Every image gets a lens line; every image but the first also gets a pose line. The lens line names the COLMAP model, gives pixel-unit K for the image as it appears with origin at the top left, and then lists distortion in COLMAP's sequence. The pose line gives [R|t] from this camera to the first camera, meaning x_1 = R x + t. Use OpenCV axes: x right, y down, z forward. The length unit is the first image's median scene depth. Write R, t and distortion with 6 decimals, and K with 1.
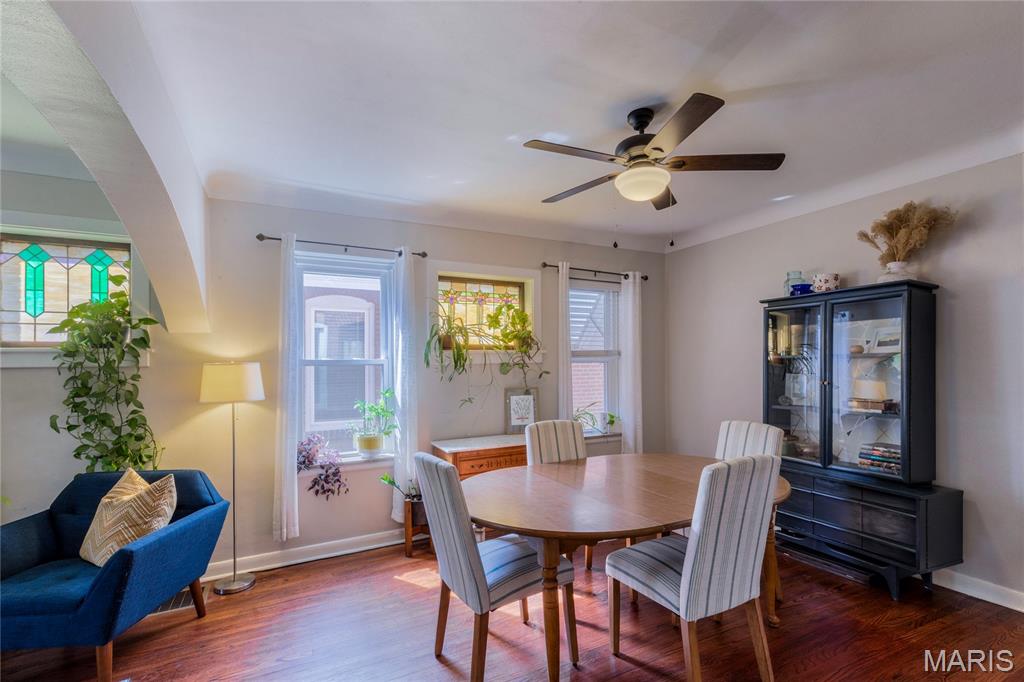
lens RADIAL K [[470.7, 0, 515.1], [0, 470.7, 361.9], [0, 0, 1]] dist [0.001262, 0.000256]
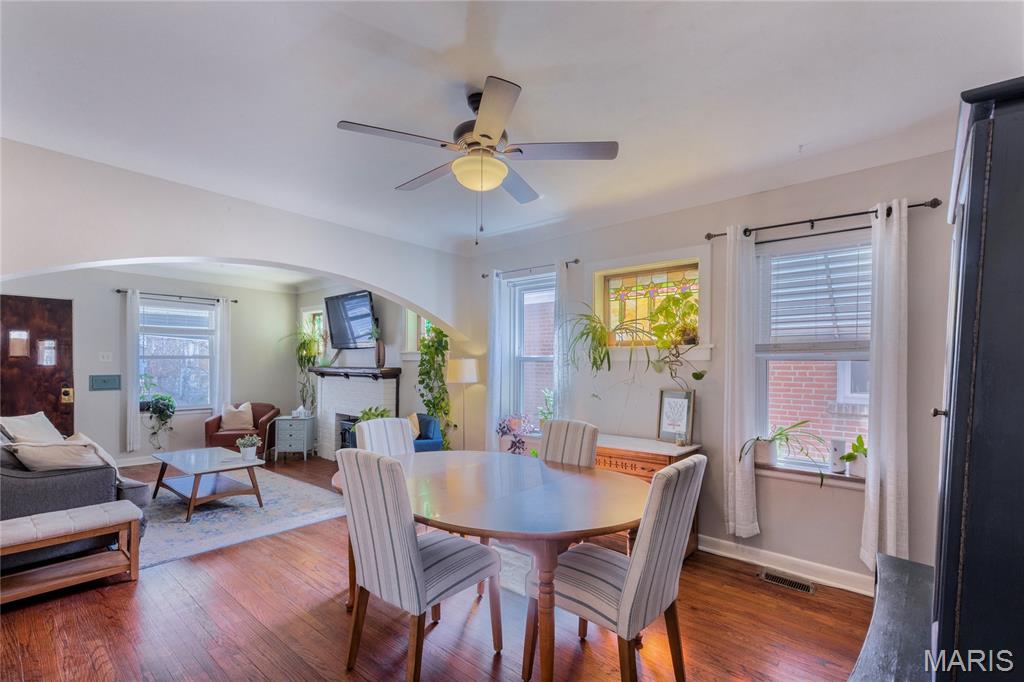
lens RADIAL K [[461.8, 0, 515.4], [0, 461.8, 362.1], [0, 0, 1]] dist [0.001197, 0.000402]
pose [[0.371077, 0.008813, -0.928560, 0.963157], [-0.004702, 0.999960, 0.007612, 0.001485], [0.928590, 0.001541, 0.371104, 0.594742]]
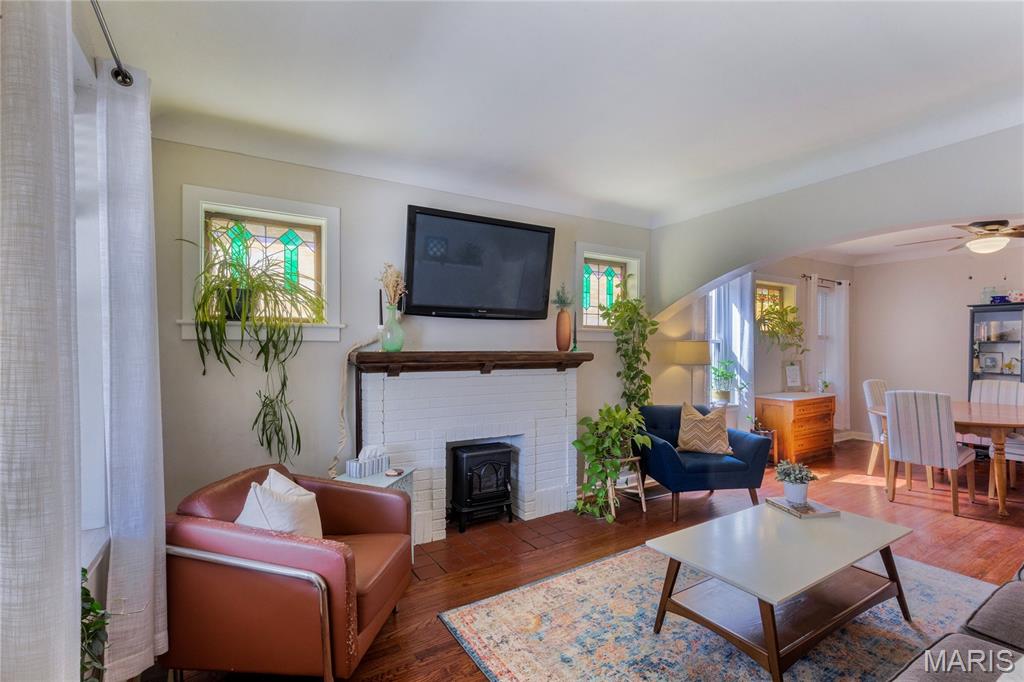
lens RADIAL K [[461.8, 0, 515.4], [0, 461.8, 362.1], [0, 0, 1]] dist [0.001197, 0.000402]
pose [[0.997514, 0.011771, 0.069476, -1.333001], [-0.014528, 0.999121, 0.039315, 0.023445], [-0.068953, -0.040227, 0.996809, -0.529649]]
